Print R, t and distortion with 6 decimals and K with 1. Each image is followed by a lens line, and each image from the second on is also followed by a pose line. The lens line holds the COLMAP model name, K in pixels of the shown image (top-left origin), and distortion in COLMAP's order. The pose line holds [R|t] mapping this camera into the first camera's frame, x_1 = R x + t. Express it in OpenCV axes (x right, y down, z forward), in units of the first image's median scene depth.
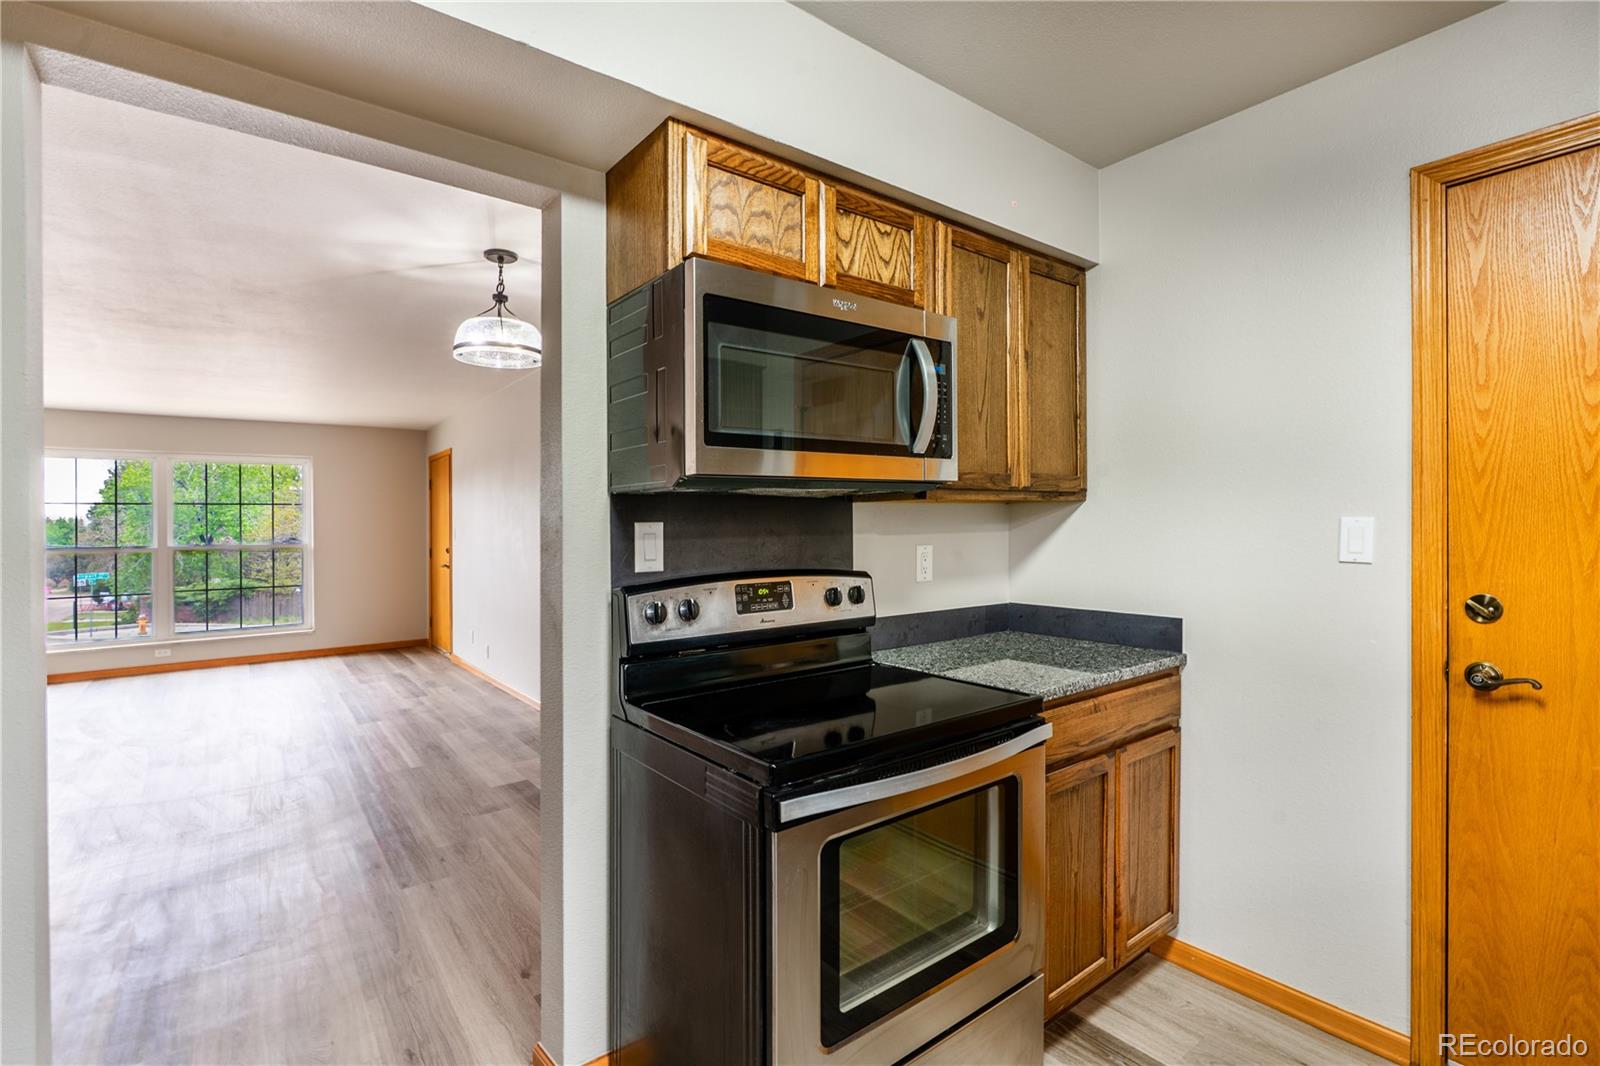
lens RADIAL K [[734.9, 0, 803.2], [0, 734.9, 517.2], [0, 0, 1]] dist [-0.009912, 0.002965]
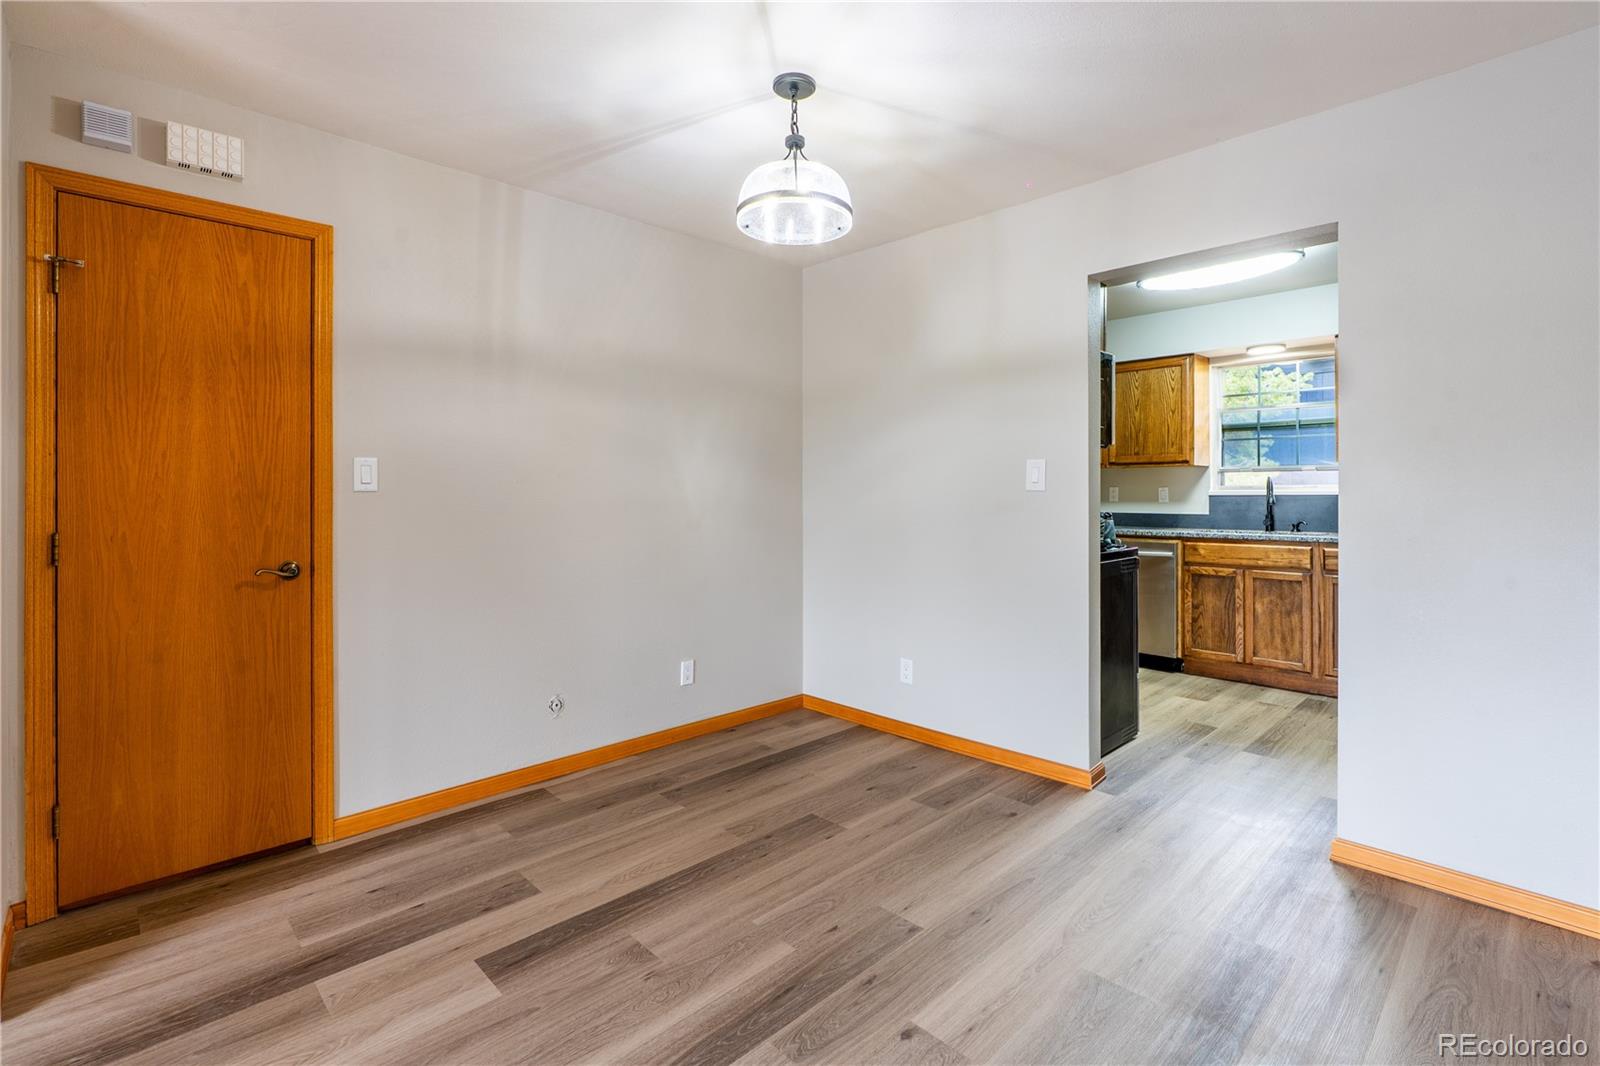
lens RADIAL K [[734.9, 0, 808.6], [0, 734.9, 490.0], [0, 0, 1]] dist [-0.009912, 0.002965]
pose [[-0.113513, 0.012503, 0.993458, -1.749109], [-0.010114, 0.999854, -0.013739, 0.094689], [-0.993485, -0.011608, -0.113370, 1.639033]]
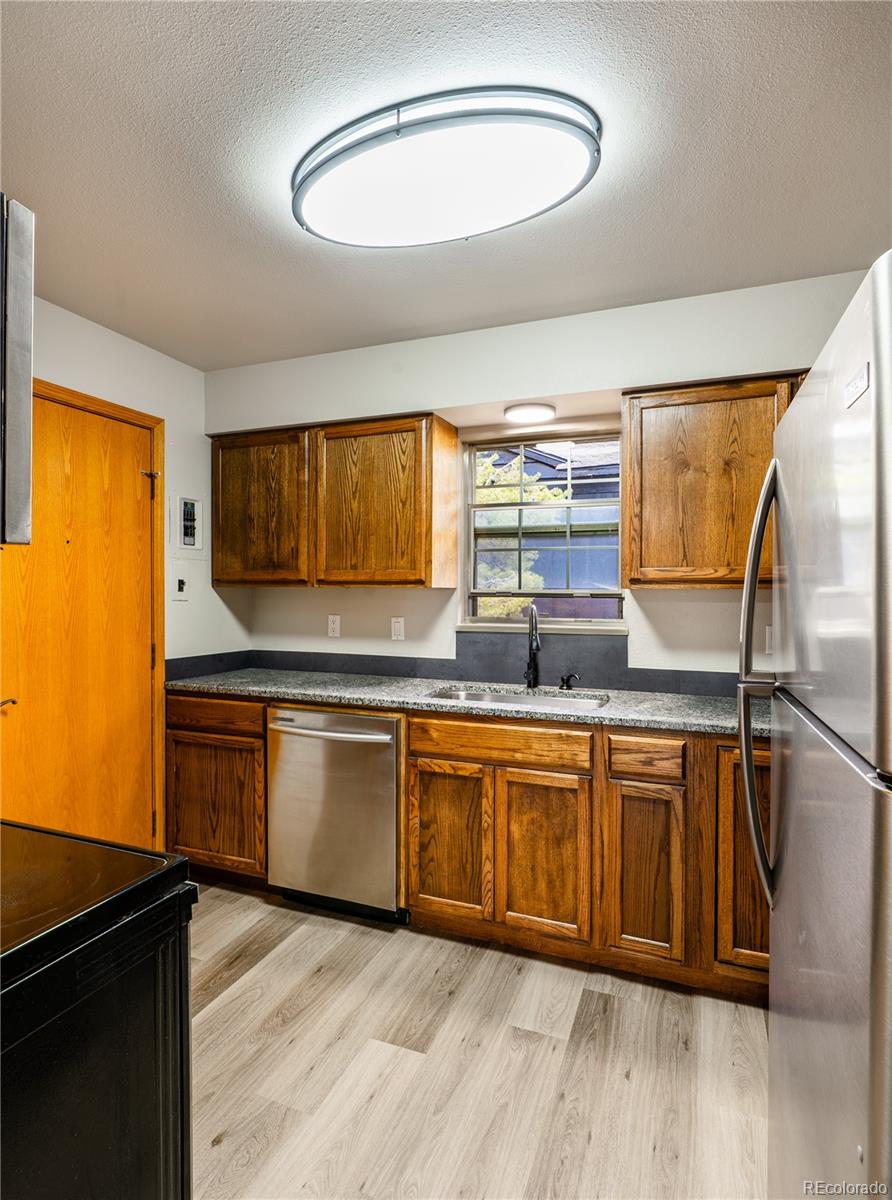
lens RADIAL K [[622.3, 0, 433.1], [0, 622.3, 599.6], [0, 0, 1]] dist [-0.014448, 0.000012]
pose [[-0.490813, -0.003466, 0.871258, -0.573713], [-0.009552, 0.999953, -0.001403, -0.011852], [-0.871213, -0.009011, -0.490823, 0.692050]]
